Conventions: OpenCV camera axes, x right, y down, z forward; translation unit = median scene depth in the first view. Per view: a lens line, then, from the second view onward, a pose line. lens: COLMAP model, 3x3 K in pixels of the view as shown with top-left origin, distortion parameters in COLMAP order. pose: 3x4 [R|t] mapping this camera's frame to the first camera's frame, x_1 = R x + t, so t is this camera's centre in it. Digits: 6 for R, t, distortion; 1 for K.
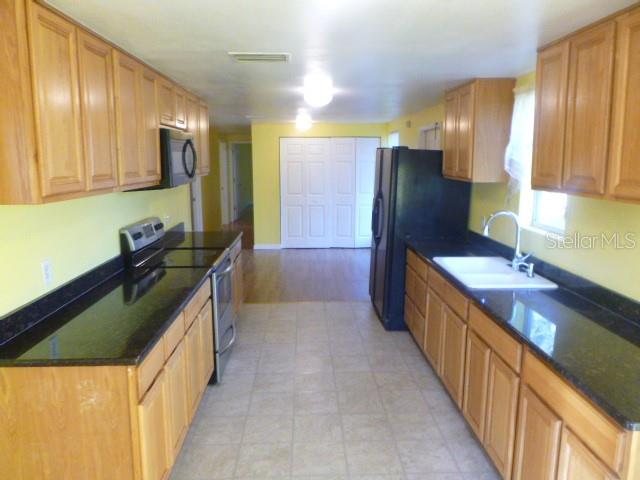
lens RADIAL K [[475.1, 0, 327.3], [0, 475.1, 236.0], [0, 0, 1]] dist [-0.029987, 0.004906]
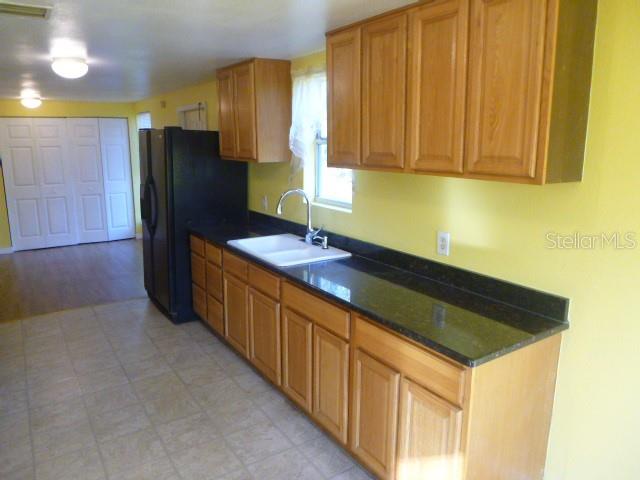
lens RADIAL K [[468.3, 0, 325.1], [0, 468.3, 234.1], [0, 0, 1]] dist [-0.025751, 0.003220]
pose [[0.856192, -0.106491, 0.505563, -0.097393], [0.089294, 0.994303, 0.058214, -0.008347], [-0.508882, -0.004699, 0.860823, 0.075697]]
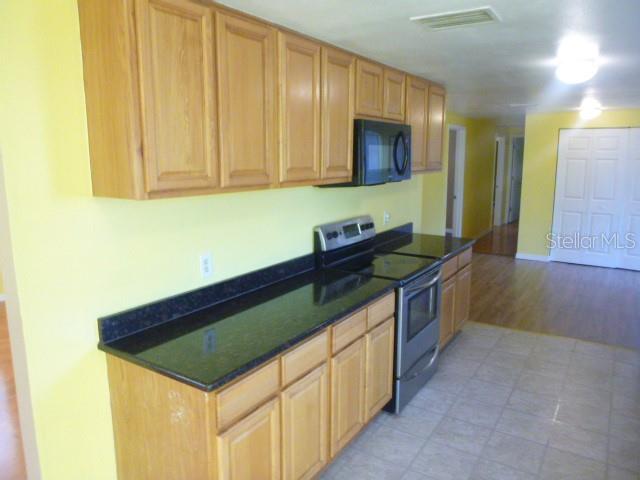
lens RADIAL K [[472.0, 0, 325.9], [0, 472.0, 237.6], [0, 0, 1]] dist [-0.031830, 0.003382]
pose [[0.813955, 0.103003, -0.571723, 0.132922], [-0.094870, 0.994512, 0.044108, -0.037855], [0.573129, 0.018337, 0.819260, 0.237669]]
